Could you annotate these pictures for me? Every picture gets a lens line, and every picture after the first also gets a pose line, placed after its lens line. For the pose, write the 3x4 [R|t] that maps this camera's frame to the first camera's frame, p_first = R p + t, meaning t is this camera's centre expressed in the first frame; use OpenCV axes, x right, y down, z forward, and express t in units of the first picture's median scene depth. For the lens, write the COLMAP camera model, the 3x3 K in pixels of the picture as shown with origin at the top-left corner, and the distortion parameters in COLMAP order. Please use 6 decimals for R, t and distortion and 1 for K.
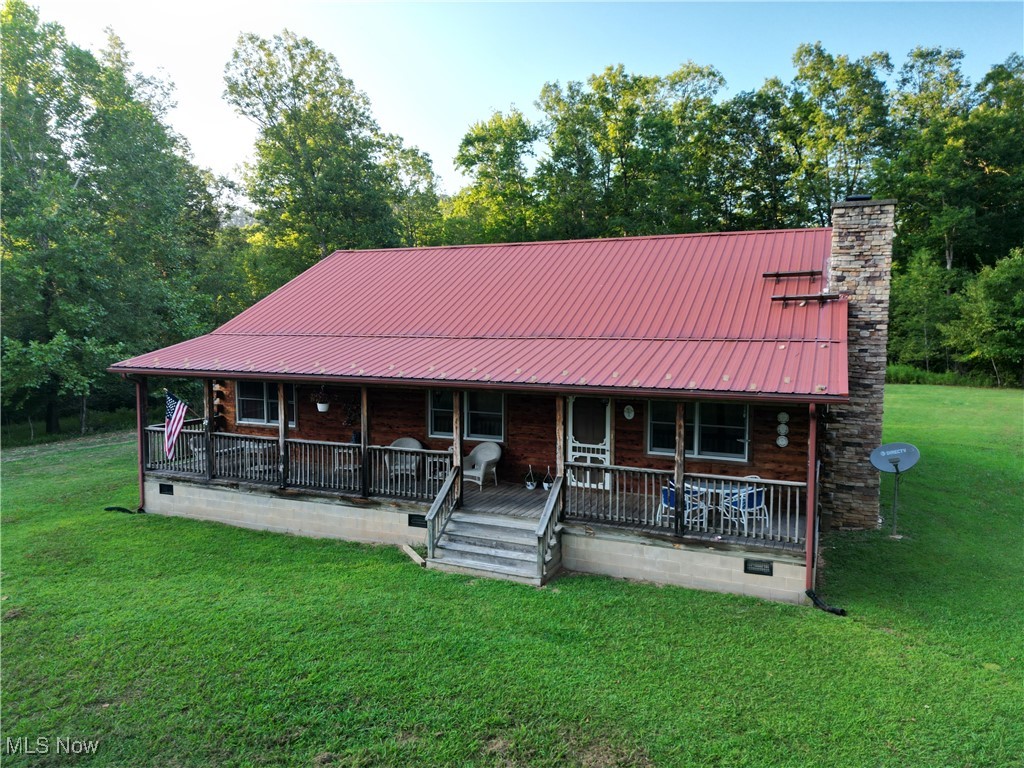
lens RADIAL K [[715.1, 0, 512.0], [0, 715.1, 384.0], [0, 0, 1]] dist [0.058387, -0.056148]
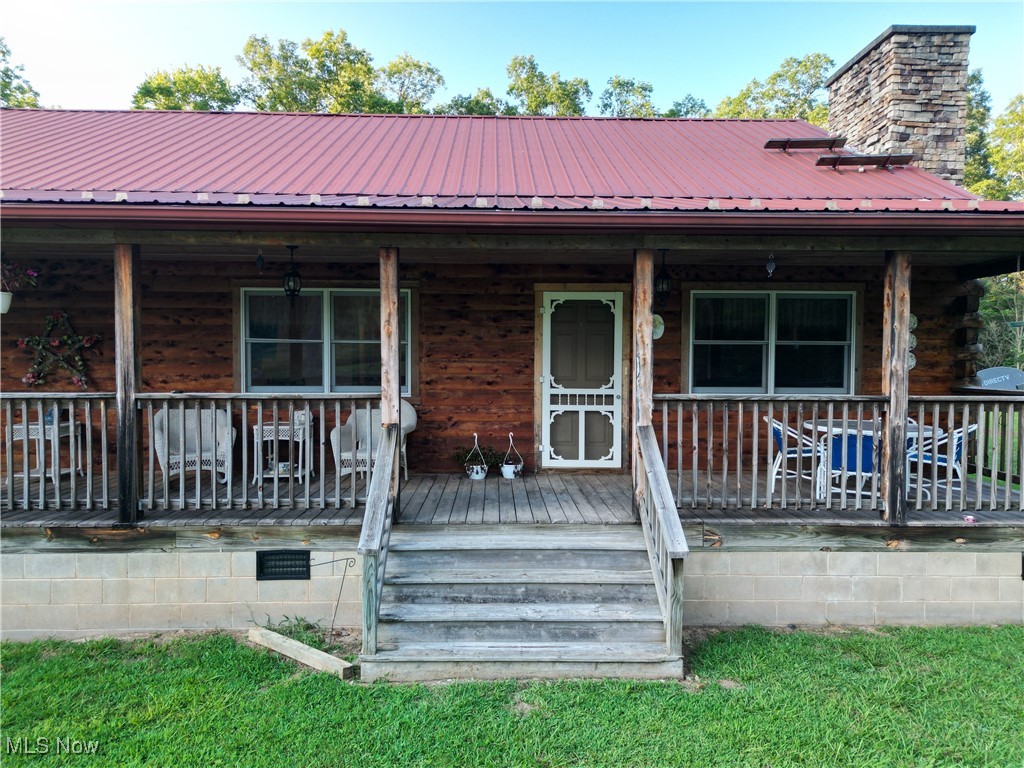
lens RADIAL K [[715.1, 0, 512.0], [0, 715.1, 384.0], [0, 0, 1]] dist [0.058387, -0.056148]
pose [[0.903773, -0.015006, 0.427748, -0.183672], [0.034012, 0.998743, -0.036827, 0.102956], [-0.426658, 0.047832, 0.903147, 0.544721]]
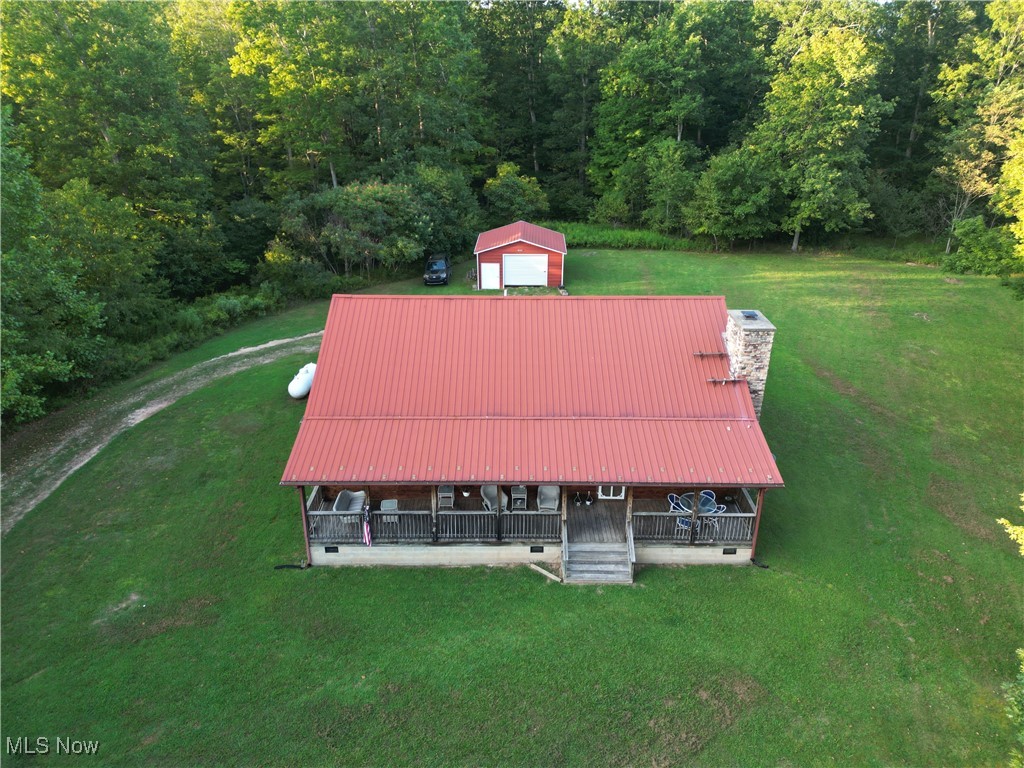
lens RADIAL K [[714.3, 0, 508.4], [0, 714.3, 379.8], [0, 0, 1]] dist [0.067529, -0.069415]
pose [[0.914903, -0.162832, 0.369375, -0.727831], [0.032777, 0.941979, 0.334068, -0.726581], [-0.402341, -0.293533, 0.867156, -0.305049]]
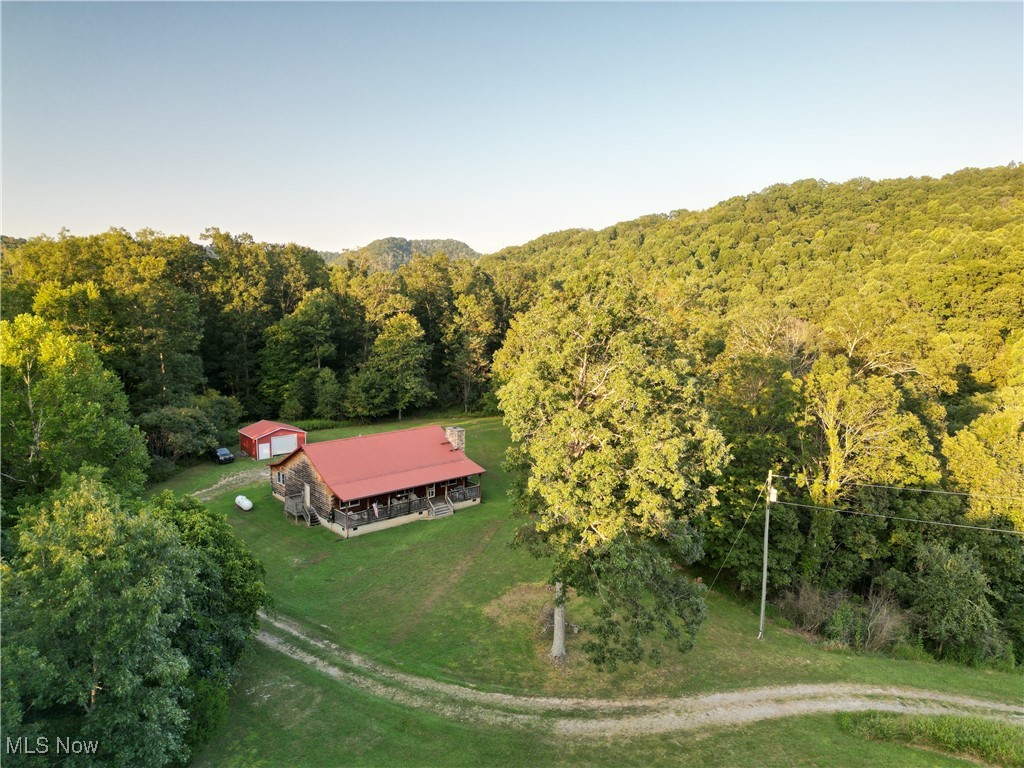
lens RADIAL K [[715.1, 0, 512.0], [0, 715.1, 384.0], [0, 0, 1]] dist [0.058387, -0.056148]
pose [[0.428107, -0.122079, 0.895445, -3.911083], [0.069338, 0.992351, 0.102140, -1.070495], [-0.901064, 0.018361, 0.433297, -1.575073]]
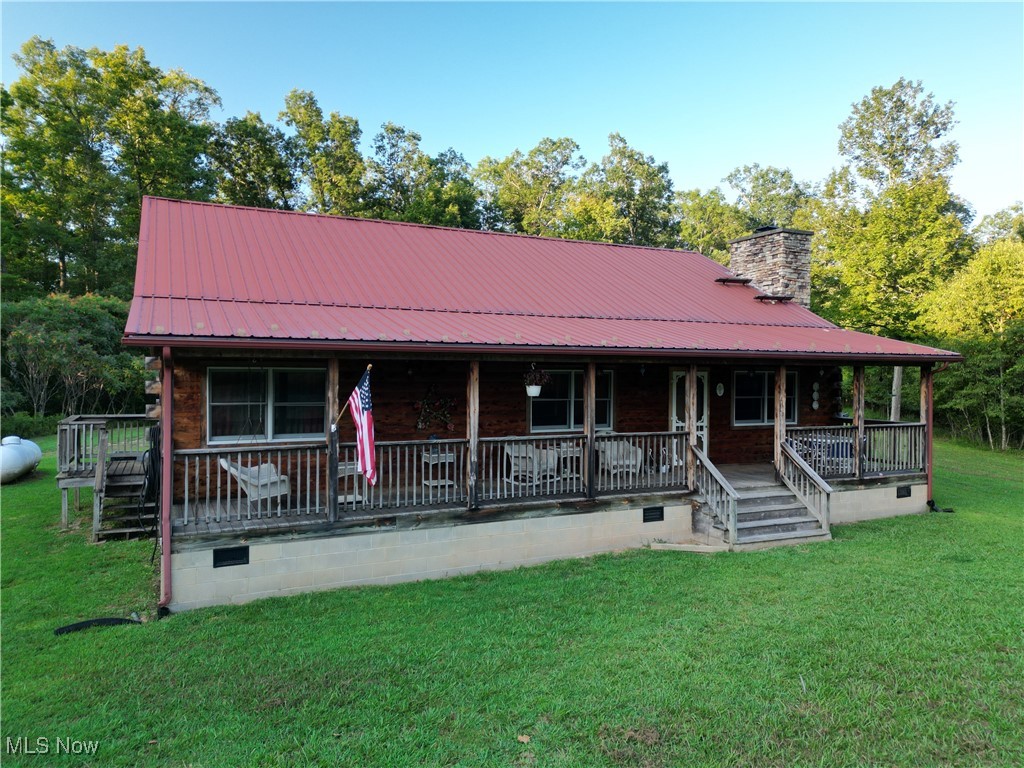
lens RADIAL K [[714.3, 0, 508.4], [0, 714.3, 379.8], [0, 0, 1]] dist [0.067529, -0.069415]
pose [[0.651640, -0.006467, 0.758501, -0.883097], [0.058235, 0.997439, -0.041527, 0.052152], [-0.756290, 0.071233, 0.650347, 0.537874]]
